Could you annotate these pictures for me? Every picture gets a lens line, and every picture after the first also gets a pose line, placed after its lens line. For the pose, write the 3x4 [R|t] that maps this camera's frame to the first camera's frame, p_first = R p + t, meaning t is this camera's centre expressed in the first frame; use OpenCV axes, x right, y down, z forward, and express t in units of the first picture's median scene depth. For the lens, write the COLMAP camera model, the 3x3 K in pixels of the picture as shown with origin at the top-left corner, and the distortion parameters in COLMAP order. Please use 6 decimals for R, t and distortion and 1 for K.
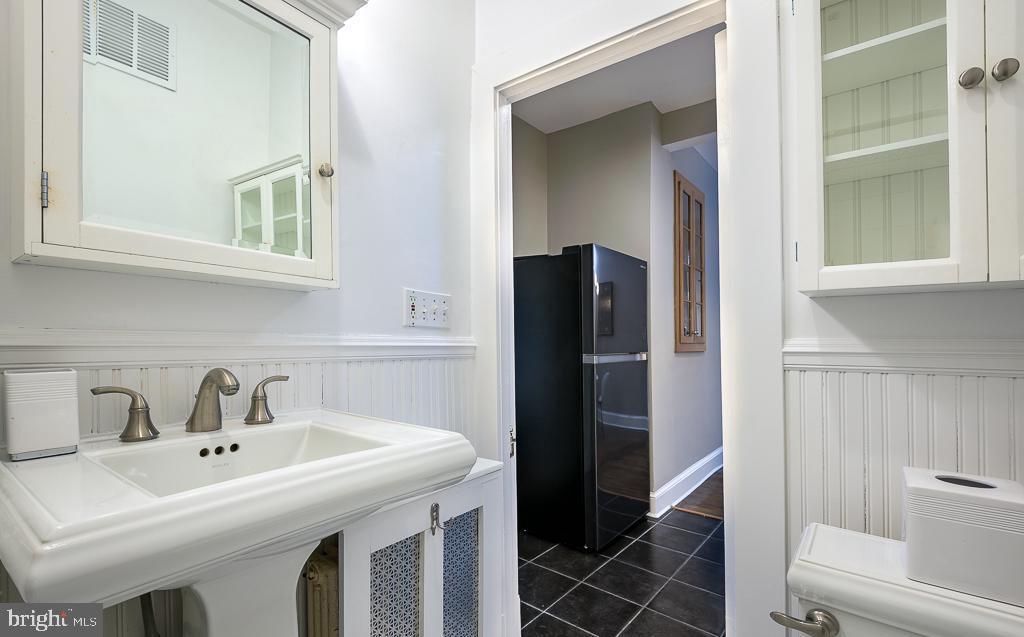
lens RADIAL K [[458.9, 0, 515.1], [0, 458.9, 340.5], [0, 0, 1]] dist [0.026888, -0.015854]
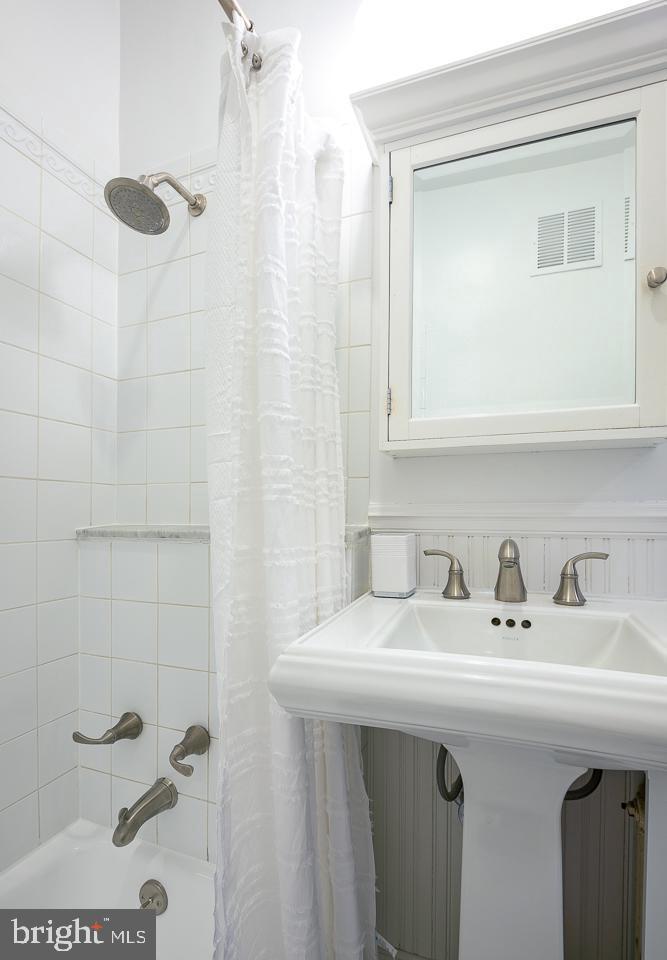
lens RADIAL K [[459.6, 0, 336.5], [0, 459.6, 519.7], [0, 0, 1]] dist [0.036849, -0.000023]
pose [[0.302018, 0.005775, -0.953285, 0.181421], [0.006378, 0.999947, 0.008078, 0.008183], [0.953281, -0.008520, 0.301965, 0.357741]]
